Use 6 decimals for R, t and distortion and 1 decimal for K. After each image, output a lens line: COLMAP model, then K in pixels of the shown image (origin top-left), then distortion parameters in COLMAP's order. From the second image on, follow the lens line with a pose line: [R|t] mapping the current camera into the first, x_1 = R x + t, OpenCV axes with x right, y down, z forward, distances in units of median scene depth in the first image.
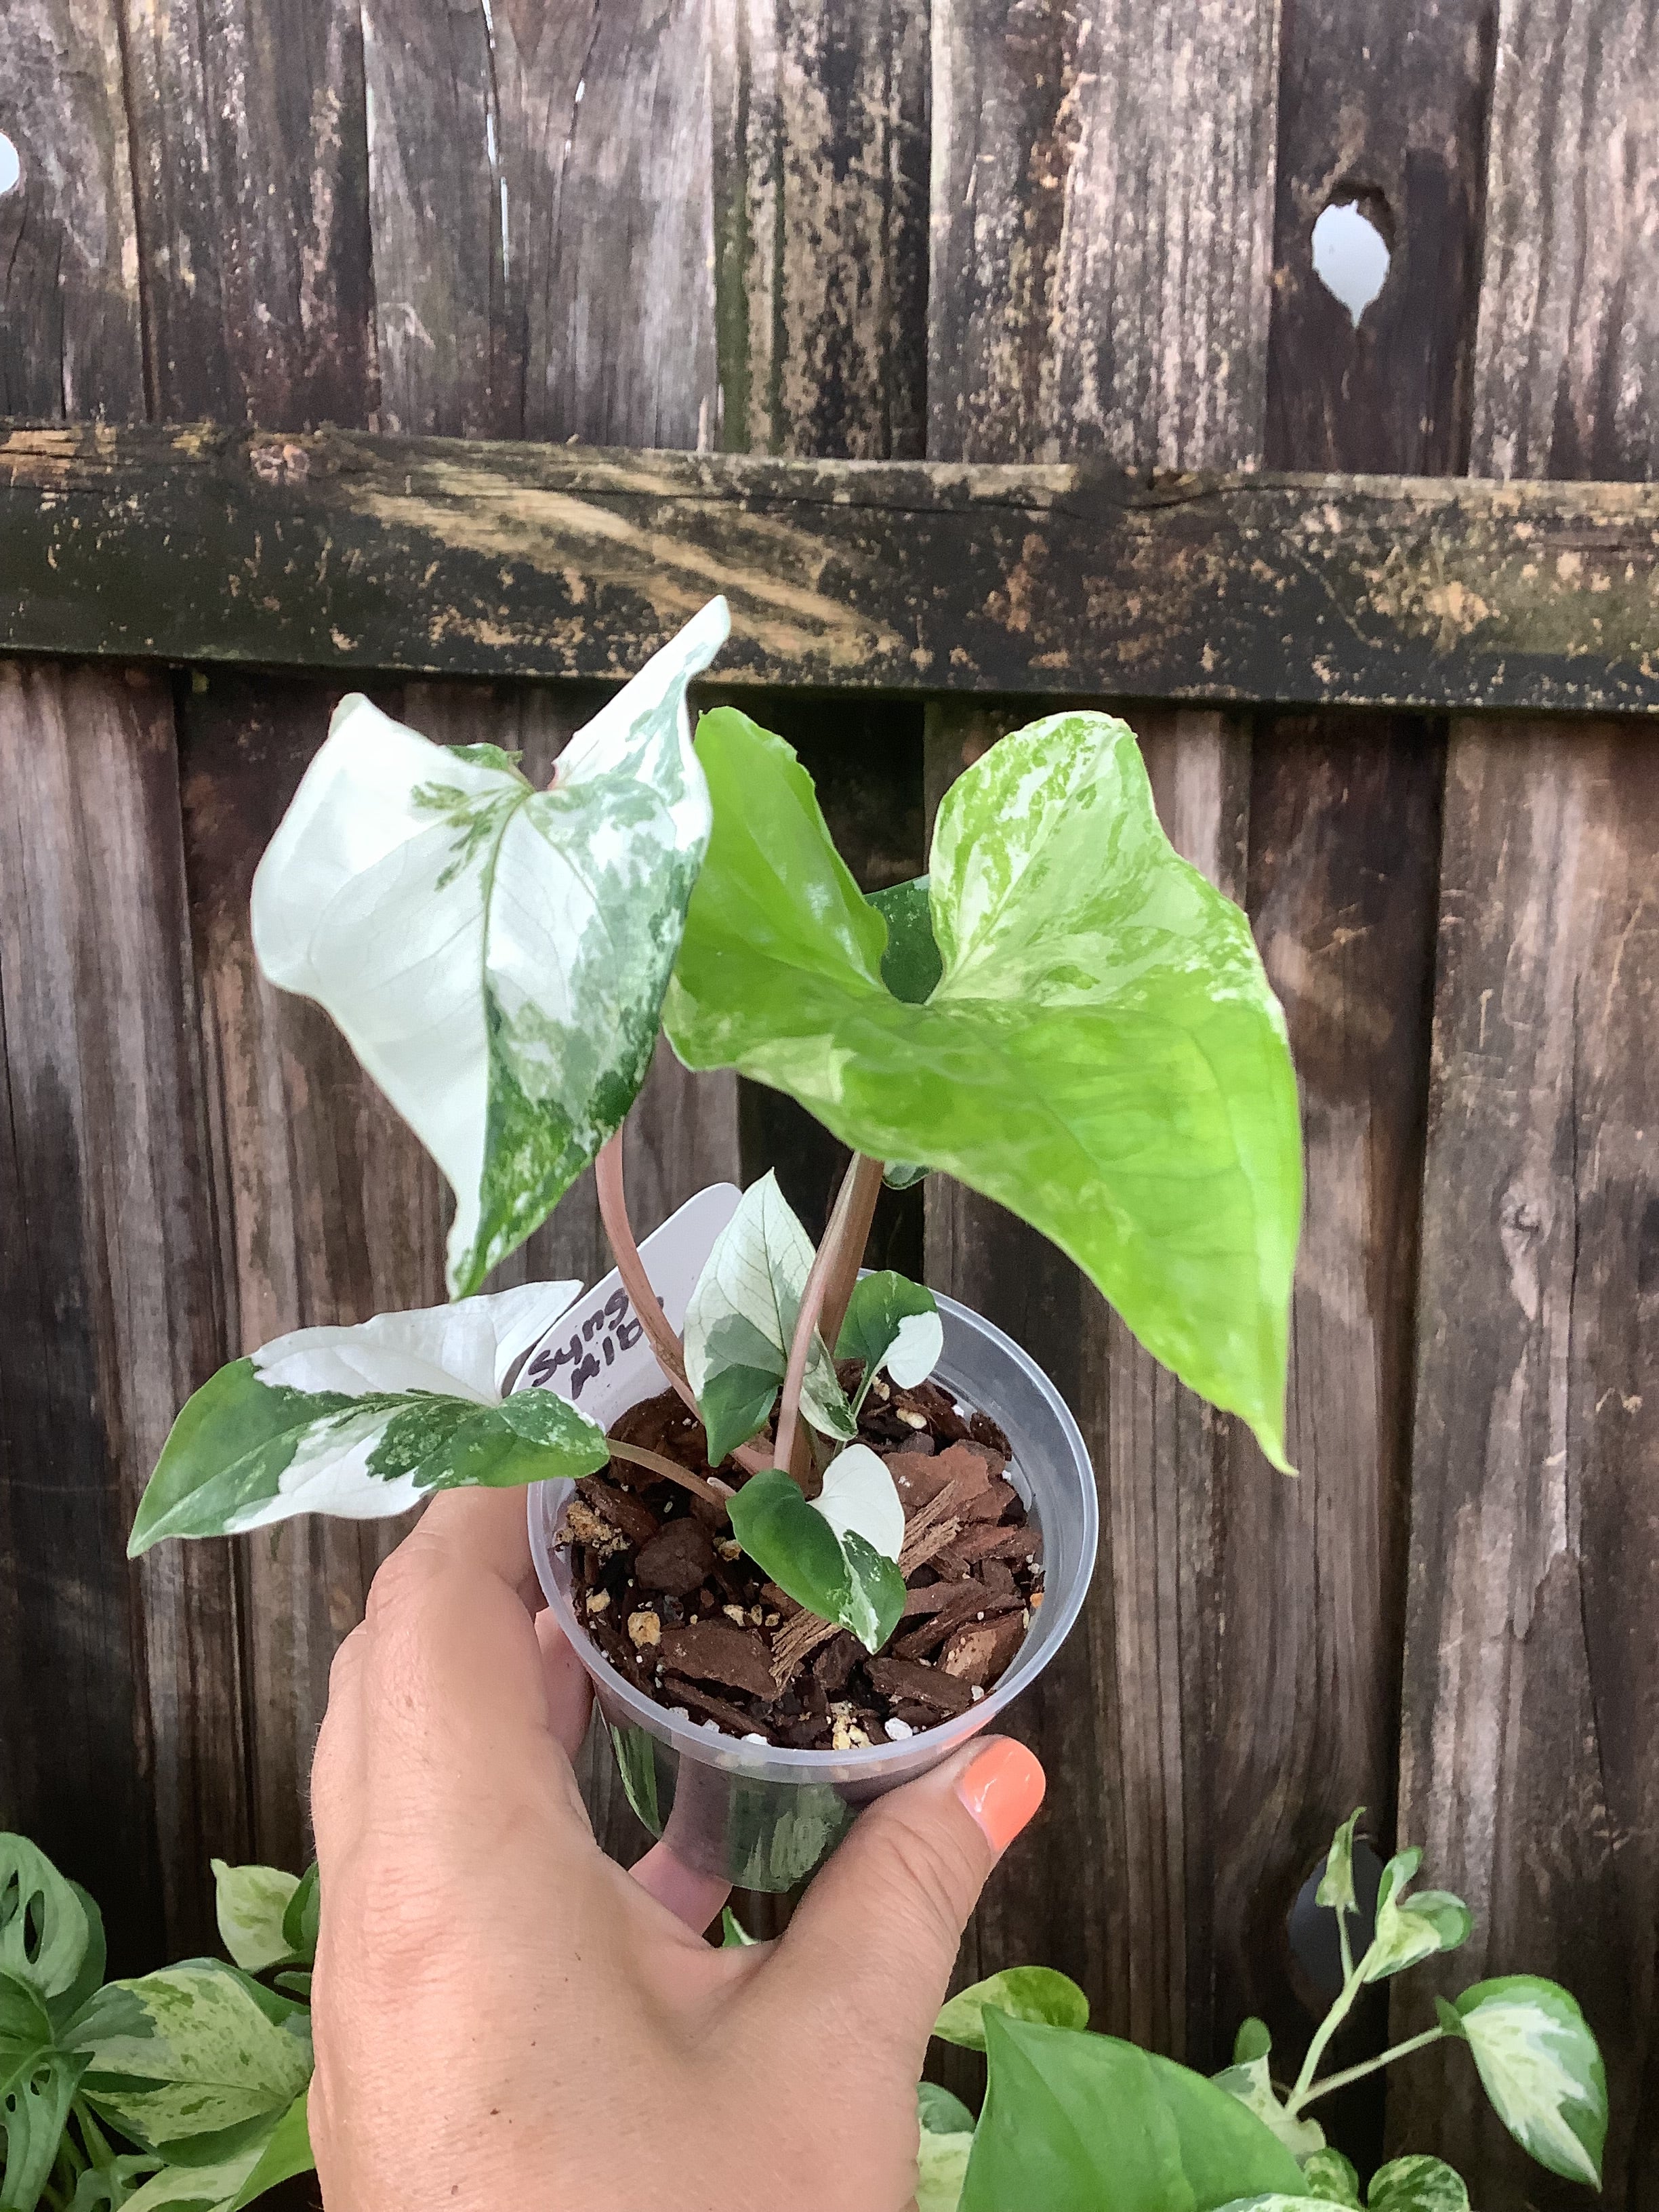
lens RADIAL K [[2041.6, 0, 826.8], [0, 2041.6, 1136.9], [0, 0, 1]] dist [0.041798, -0.140567]
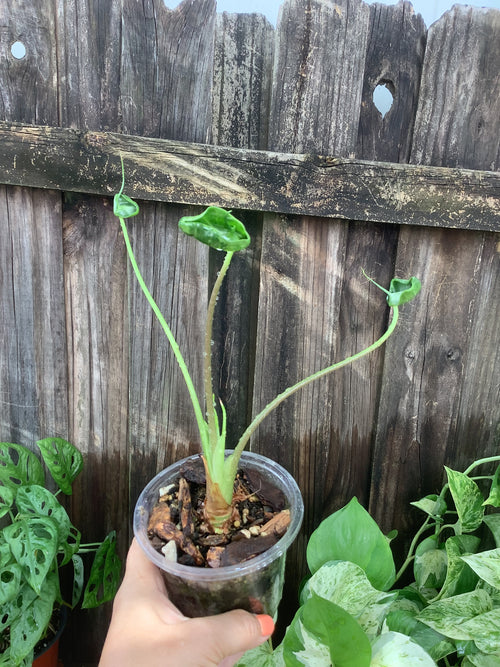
lens RADIAL K [[604.6, 0, 250.6], [0, 604.6, 346.7], [0, 0, 1]] dist [0.037925, -0.126668]
pose [[0.997872, 0.052073, 0.039251, -0.006472], [-0.054819, 0.995863, 0.072475, -0.047455], [-0.035315, -0.074473, 0.996598, -0.140118]]
